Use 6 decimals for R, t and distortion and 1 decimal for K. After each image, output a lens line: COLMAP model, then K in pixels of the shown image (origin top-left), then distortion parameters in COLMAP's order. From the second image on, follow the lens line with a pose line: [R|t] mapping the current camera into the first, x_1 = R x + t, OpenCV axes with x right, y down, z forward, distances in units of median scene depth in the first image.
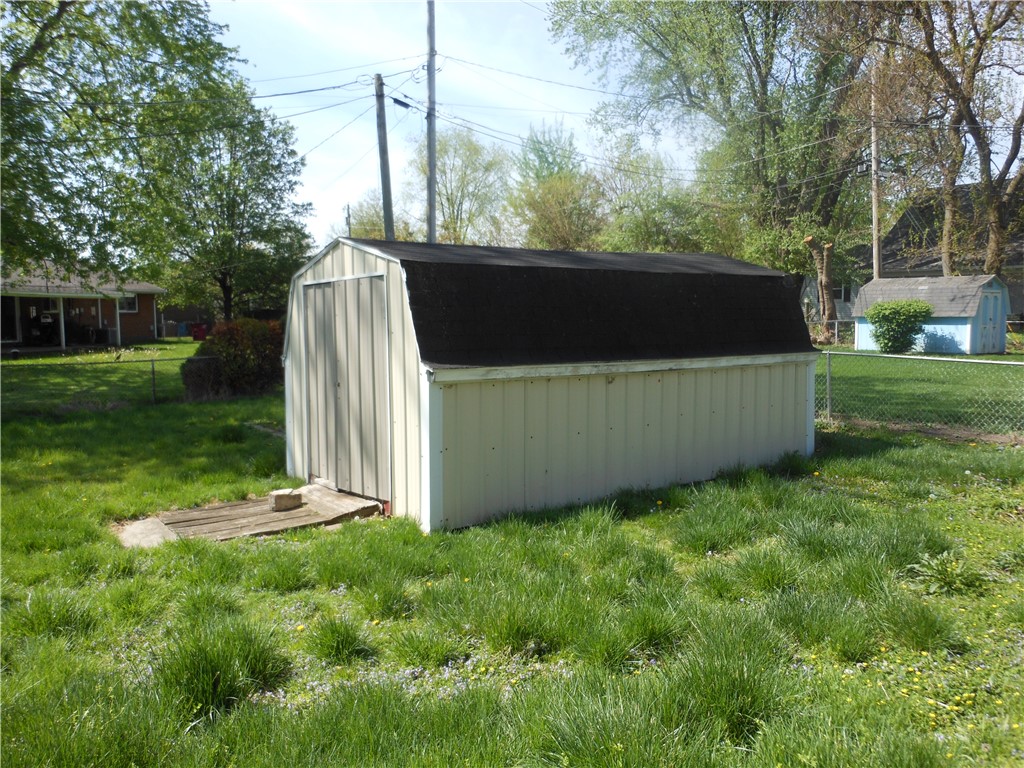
lens RADIAL K [[819.9, 0, 512.6], [0, 819.9, 384.2], [0, 0, 1]] dist [-0.001633, -0.034764]
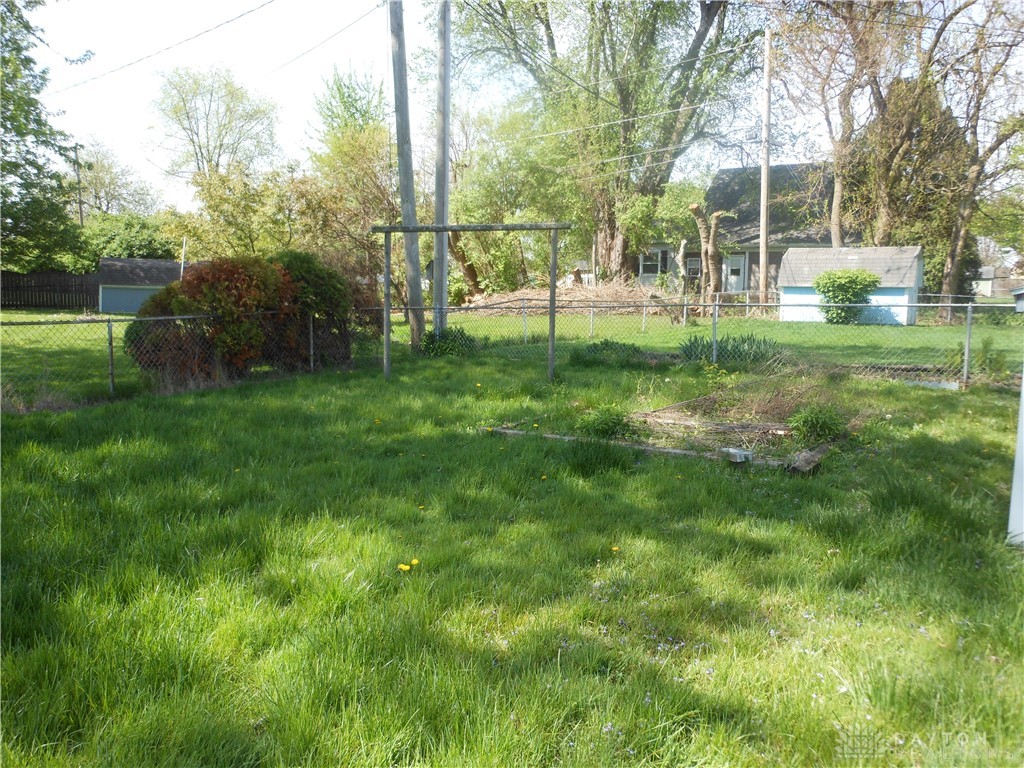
lens RADIAL K [[819.9, 0, 510.0], [0, 819.9, 382.4], [0, 0, 1]] dist [-0.001633, -0.034764]
pose [[0.940106, -0.018011, 0.340405, -0.221100], [0.009278, 0.999585, 0.027266, 0.000358], [-0.340755, -0.022475, 0.939883, 0.218672]]
